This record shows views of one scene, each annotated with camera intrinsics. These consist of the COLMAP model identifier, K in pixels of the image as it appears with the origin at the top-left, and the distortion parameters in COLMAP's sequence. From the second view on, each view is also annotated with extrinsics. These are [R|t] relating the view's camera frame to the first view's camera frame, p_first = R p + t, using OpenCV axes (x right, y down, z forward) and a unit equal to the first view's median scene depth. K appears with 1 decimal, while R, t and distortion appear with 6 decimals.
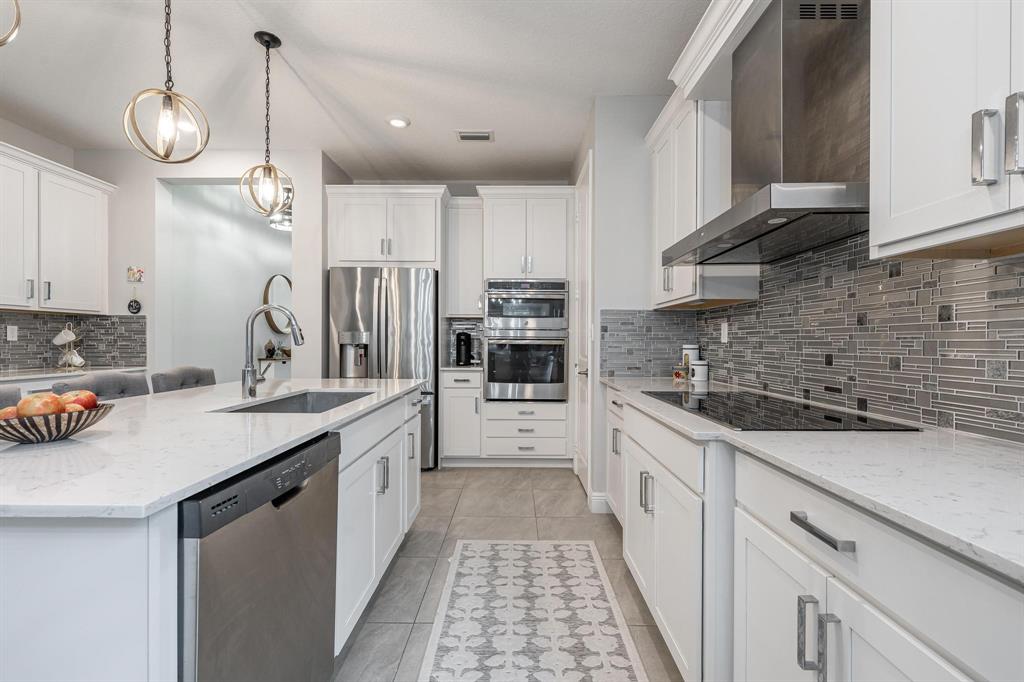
lens RADIAL K [[448.4, 0, 509.4], [0, 448.4, 343.8], [0, 0, 1]] dist [0.001130, -0.000570]
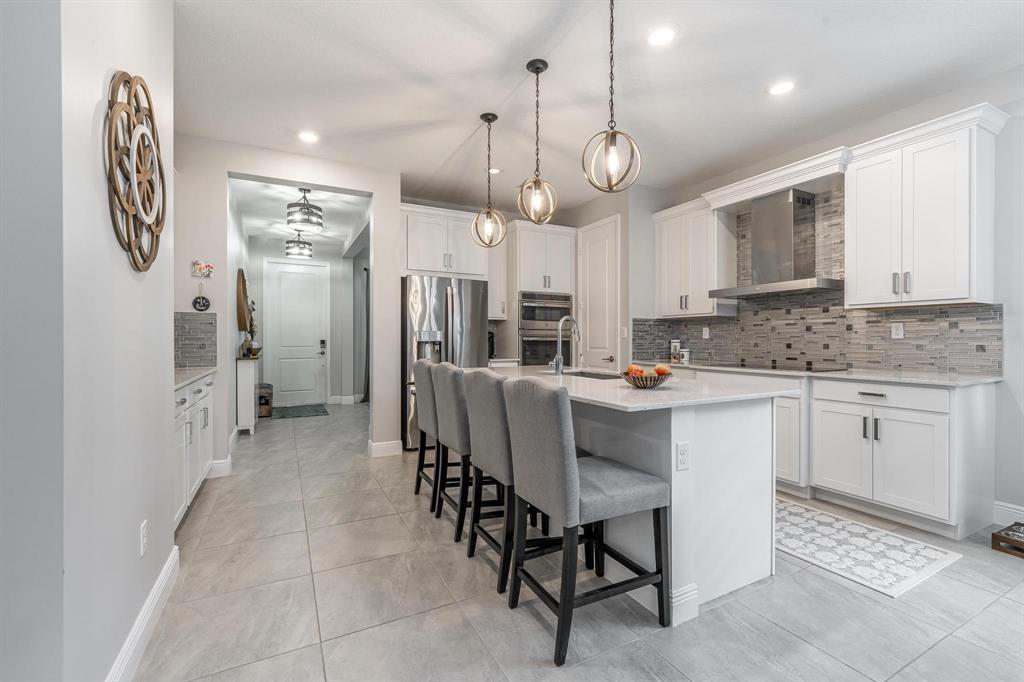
lens RADIAL K [[448.4, 0, 518.5], [0, 448.4, 337.9], [0, 0, 1]] dist [0.001130, -0.000570]
pose [[0.875046, -0.004071, 0.484022, -0.714709], [0.007200, 0.999963, -0.004607, -0.001596], [-0.483986, 0.007516, 0.875043, -0.146083]]
